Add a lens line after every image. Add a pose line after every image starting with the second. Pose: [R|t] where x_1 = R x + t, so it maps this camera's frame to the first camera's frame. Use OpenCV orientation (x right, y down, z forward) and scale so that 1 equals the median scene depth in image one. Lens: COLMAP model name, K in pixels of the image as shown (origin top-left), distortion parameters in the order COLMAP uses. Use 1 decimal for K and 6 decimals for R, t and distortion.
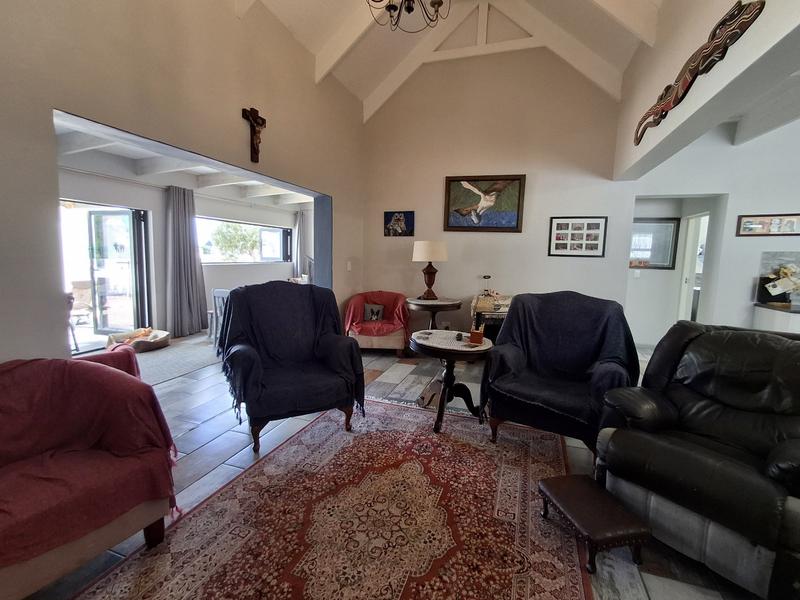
lens RADIAL K [[367.6, 0, 405.3], [0, 367.6, 293.2], [0, 0, 1]] dist [0.002236, 0.000747]
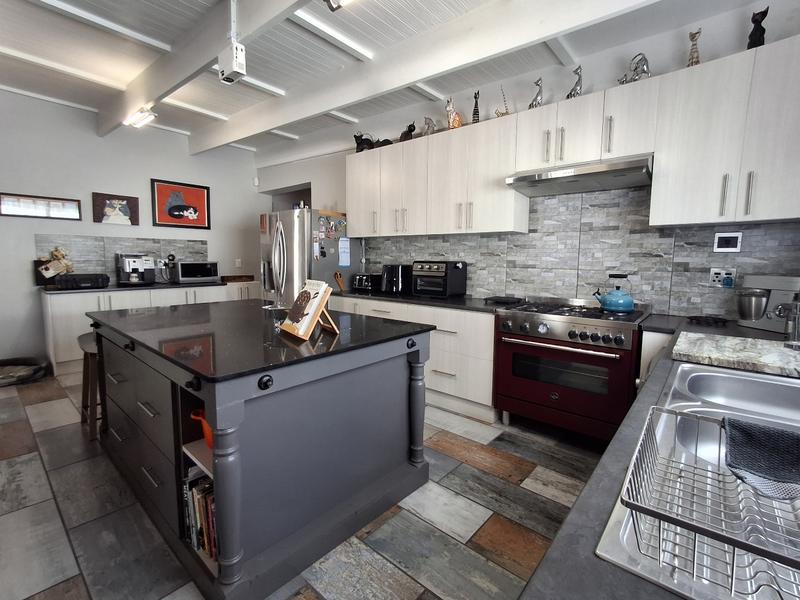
lens RADIAL K [[367.6, 0, 405.3], [0, 367.6, 293.2], [0, 0, 1]] dist [0.002236, 0.000747]
pose [[0.378380, -0.114332, 0.918562, 0.441865], [0.100027, 0.991582, 0.082217, 0.059058], [-0.920230, 0.060772, 0.386631, -0.258104]]
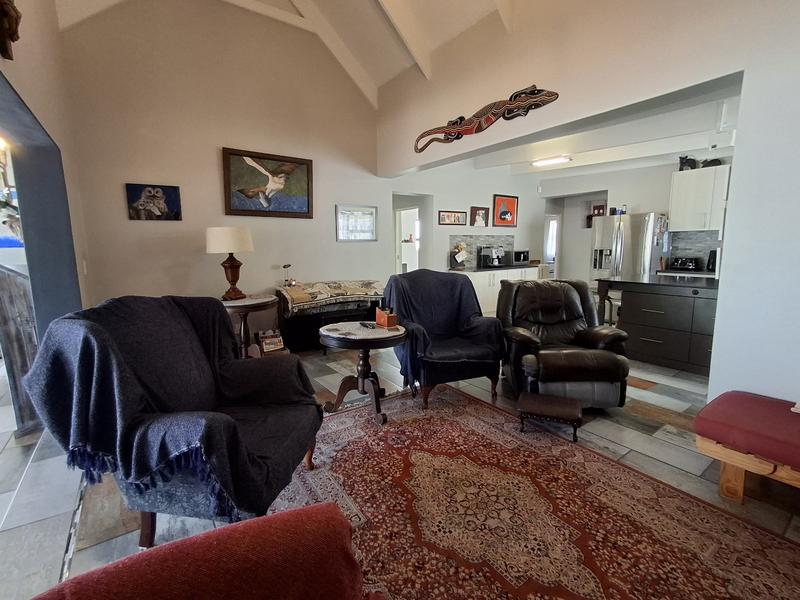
lens RADIAL K [[367.6, 0, 405.3], [0, 367.6, 293.2], [0, 0, 1]] dist [0.002236, 0.000747]
pose [[0.587053, -0.140178, 0.797320, -0.399874], [0.112080, 0.989483, 0.091440, -0.031316], [-0.801753, 0.035684, 0.596590, 0.233712]]
